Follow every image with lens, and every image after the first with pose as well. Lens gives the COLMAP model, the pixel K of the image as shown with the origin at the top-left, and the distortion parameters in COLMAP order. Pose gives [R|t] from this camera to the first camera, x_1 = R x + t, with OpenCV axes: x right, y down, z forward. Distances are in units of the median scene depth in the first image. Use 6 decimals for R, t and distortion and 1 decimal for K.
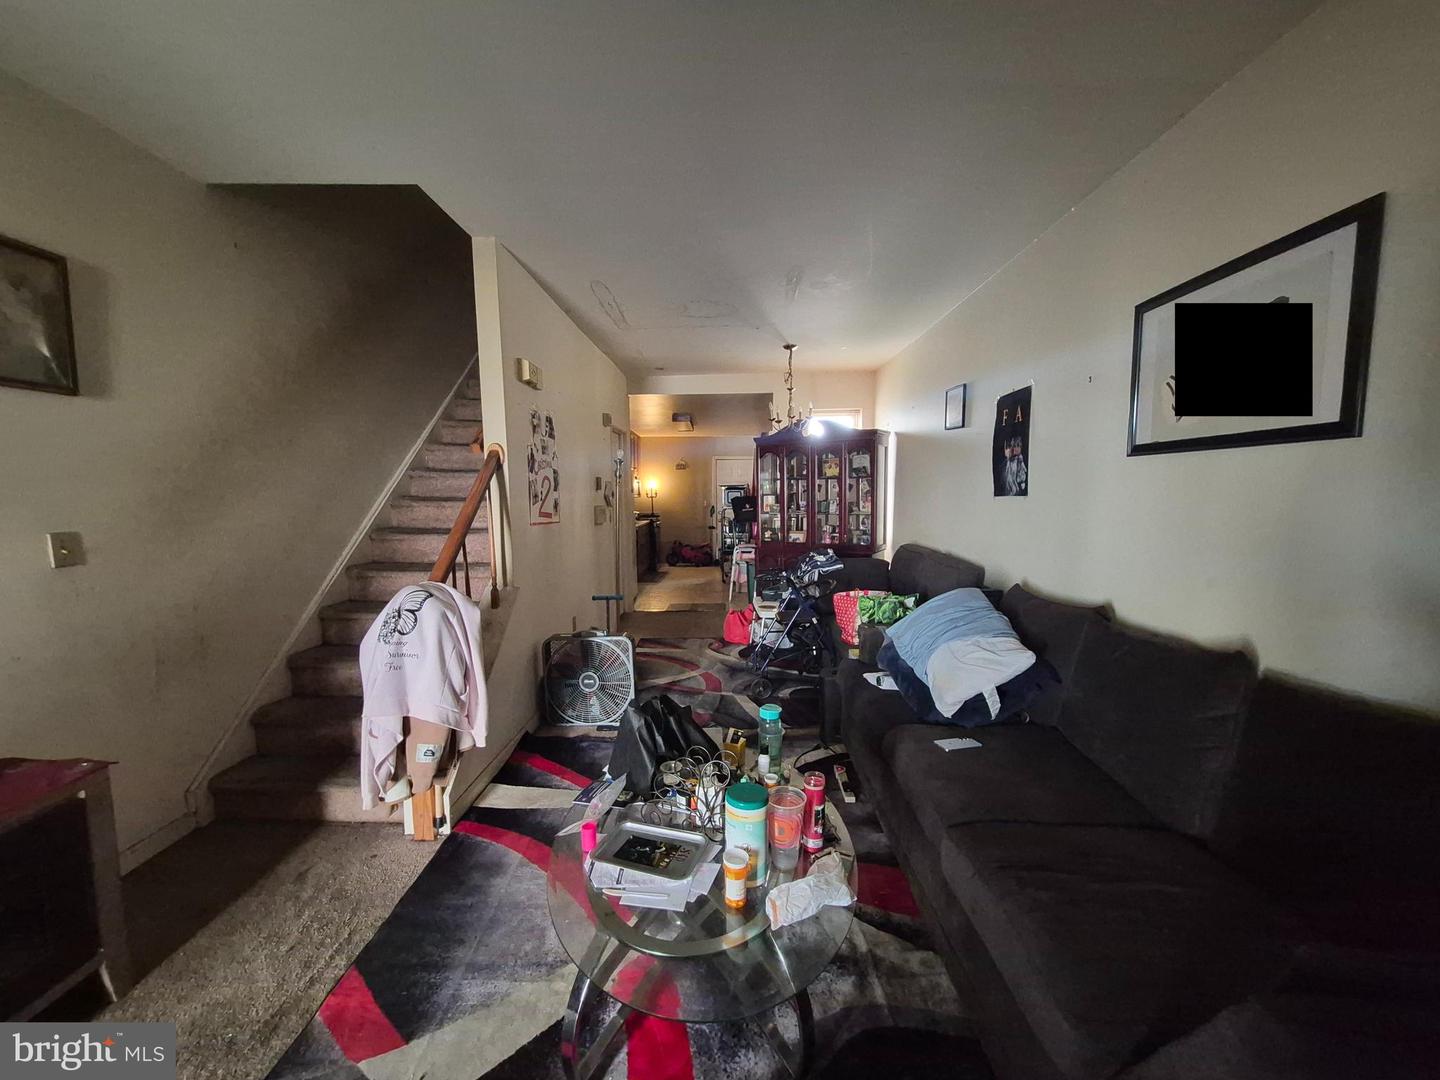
lens RADIAL K [[565.8, 0, 728.6], [0, 565.8, 541.7], [0, 0, 1]] dist [0.002418, -0.000087]
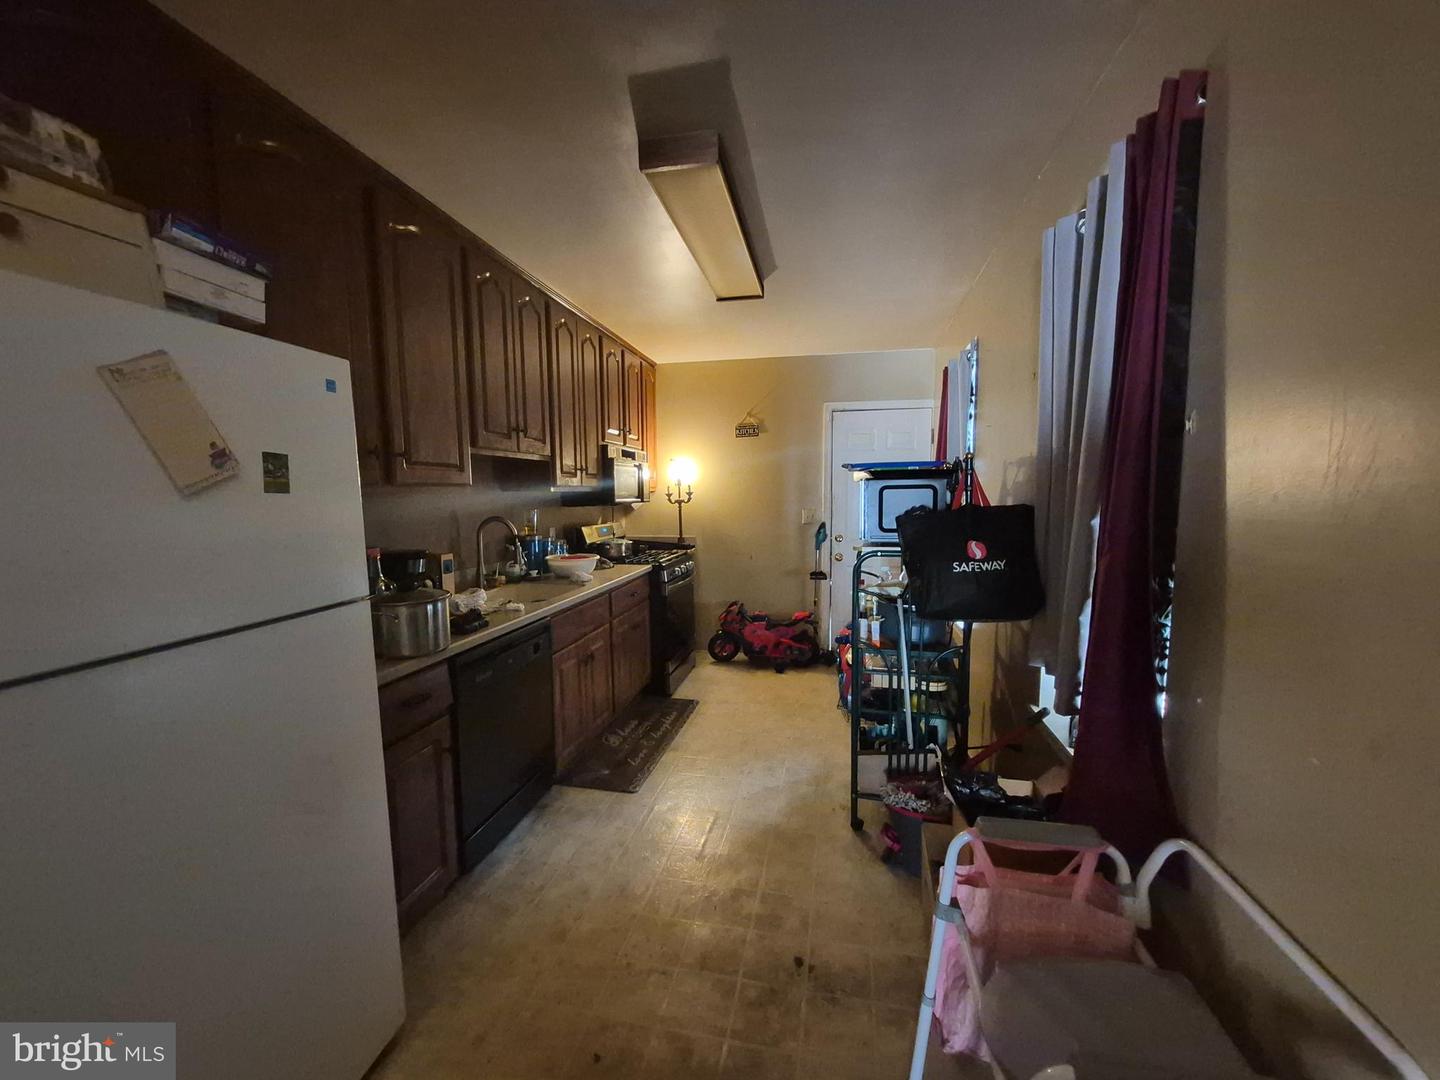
lens RADIAL K [[565.8, 0, 713.8], [0, 565.8, 548.2], [0, 0, 1]] dist [0.002418, -0.000087]
pose [[0.975962, 0.018437, -0.217158, -0.027260], [-0.015500, 0.999764, 0.015221, -0.092752], [0.217387, -0.011489, 0.976018, 1.075027]]
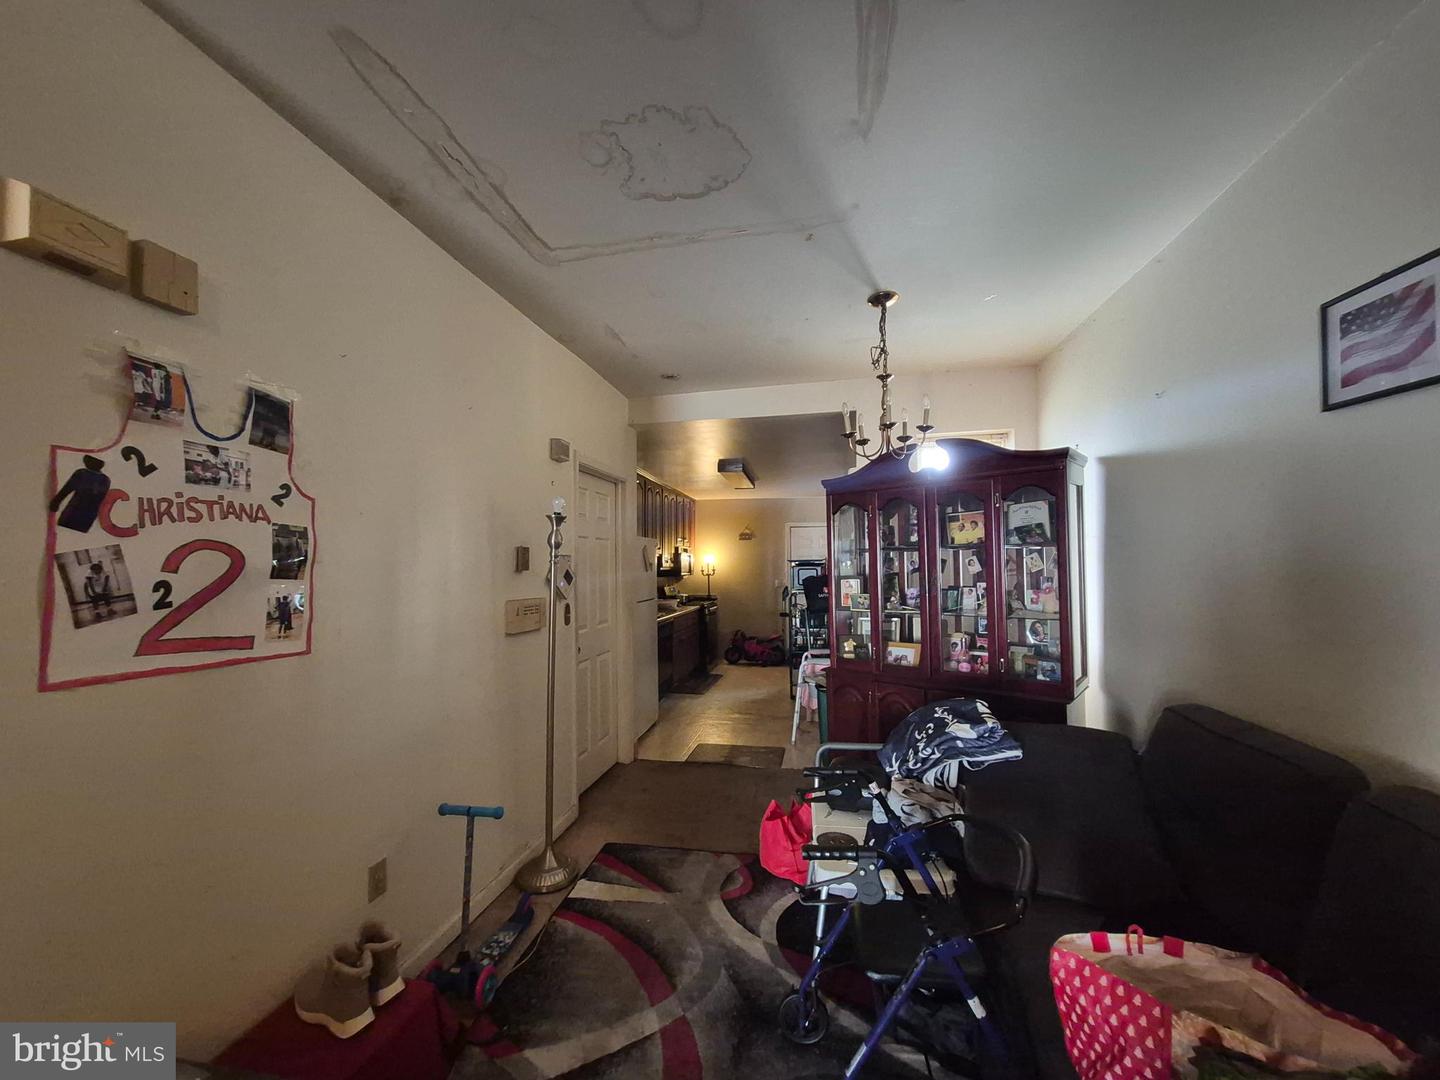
lens RADIAL K [[565.8, 0, 719.1], [0, 565.8, 548.5], [0, 0, 1]] dist [0.002418, -0.000087]
pose [[0.982747, -0.006190, -0.184851, 0.047822], [-0.015603, 0.993102, -0.116212, -0.043669], [0.184295, 0.117091, 0.975871, 0.417835]]
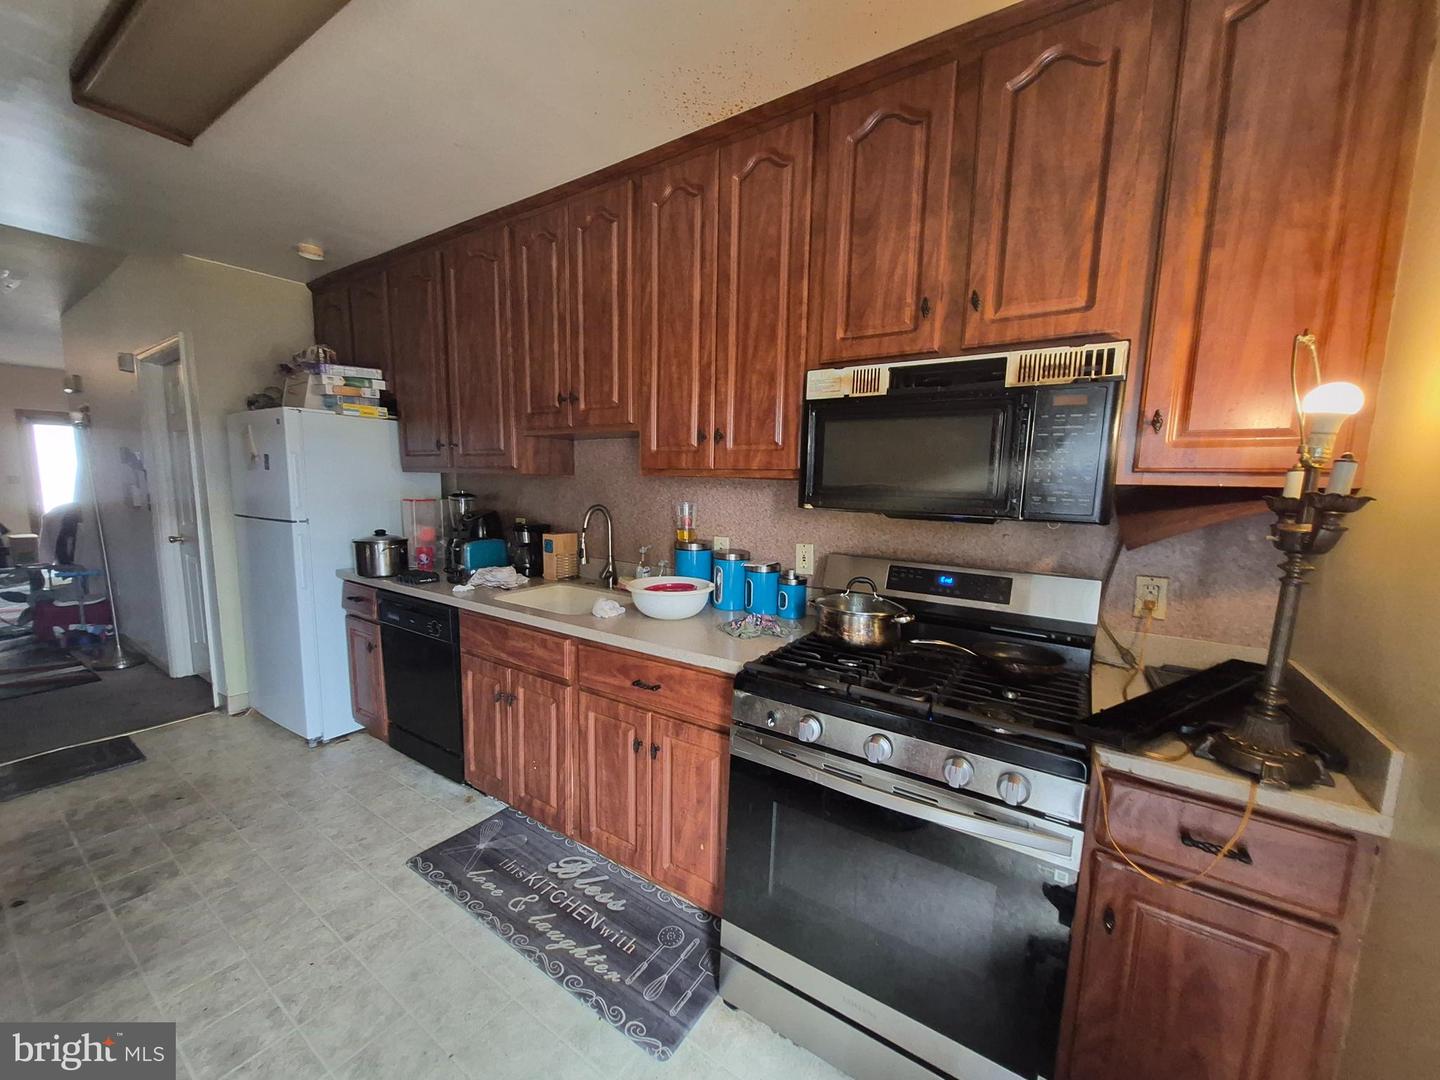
lens RADIAL K [[565.8, 0, 722.0], [0, 565.8, 546.7], [0, 0, 1]] dist [0.002418, -0.000087]
pose [[-0.554116, 0.101503, -0.826228, -0.019964], [-0.092678, 0.978845, 0.182408, -0.164819], [0.827264, 0.177648, -0.532987, 1.811908]]
